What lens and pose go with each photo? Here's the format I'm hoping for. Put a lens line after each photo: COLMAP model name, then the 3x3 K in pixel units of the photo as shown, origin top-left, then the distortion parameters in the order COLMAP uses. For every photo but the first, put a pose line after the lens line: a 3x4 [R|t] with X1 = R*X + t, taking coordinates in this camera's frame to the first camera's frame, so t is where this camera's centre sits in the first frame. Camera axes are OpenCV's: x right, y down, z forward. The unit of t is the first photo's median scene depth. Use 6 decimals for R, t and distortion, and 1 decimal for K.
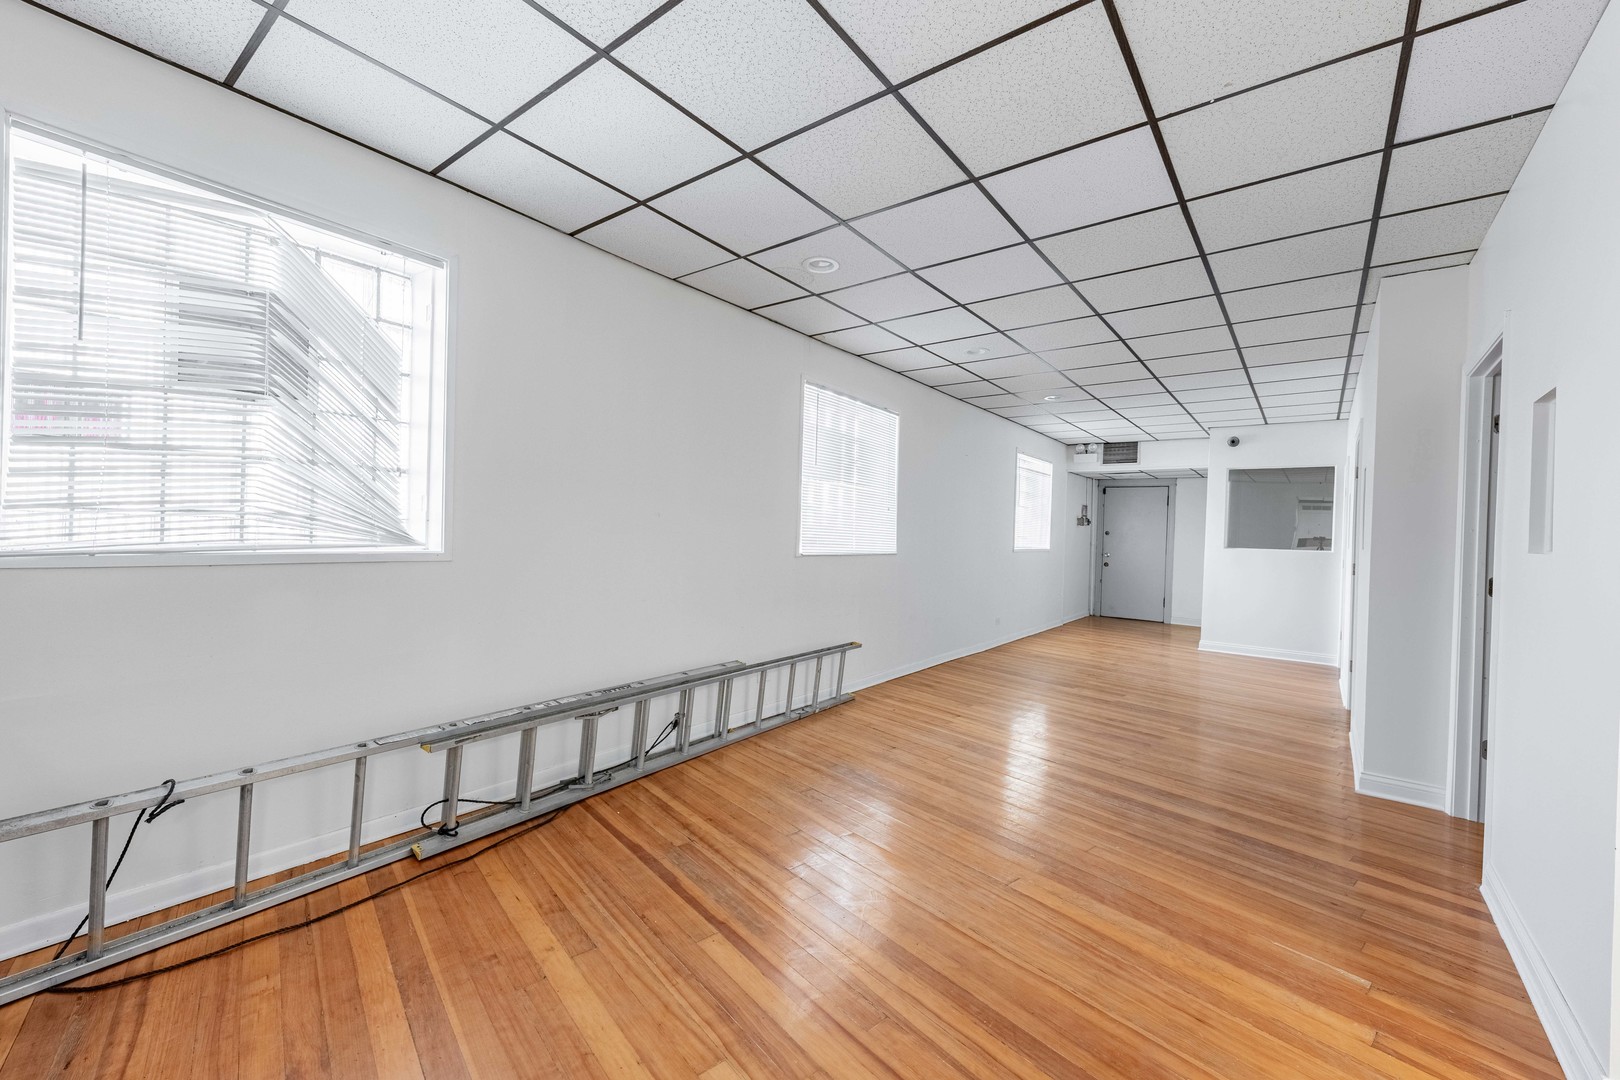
lens RADIAL K [[654.6, 0, 806.1], [0, 654.6, 538.5], [0, 0, 1]] dist [0.002616, -0.000808]
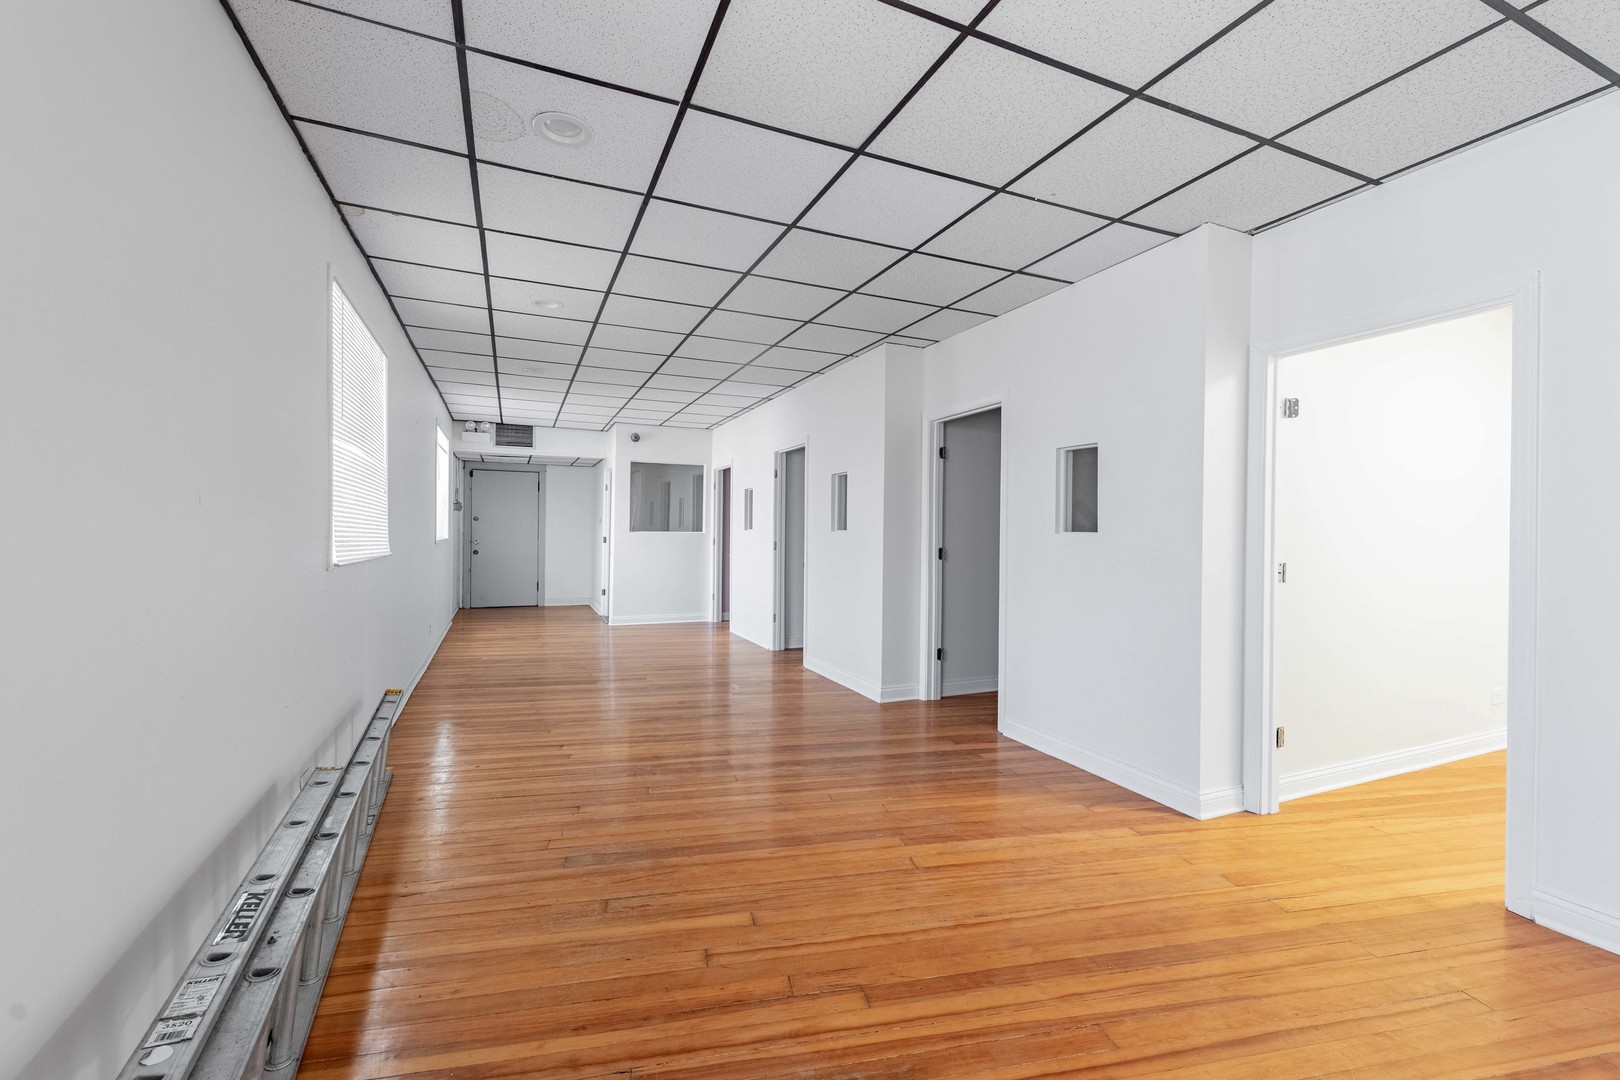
lens RADIAL K [[654.6, 0, 807.8], [0, 654.6, 537.7], [0, 0, 1]] dist [0.002616, -0.000808]
pose [[0.470721, -0.036264, 0.881537, -0.210818], [0.013183, 0.999332, 0.034070, -0.009788], [-0.882184, -0.004416, 0.470884, 0.209408]]
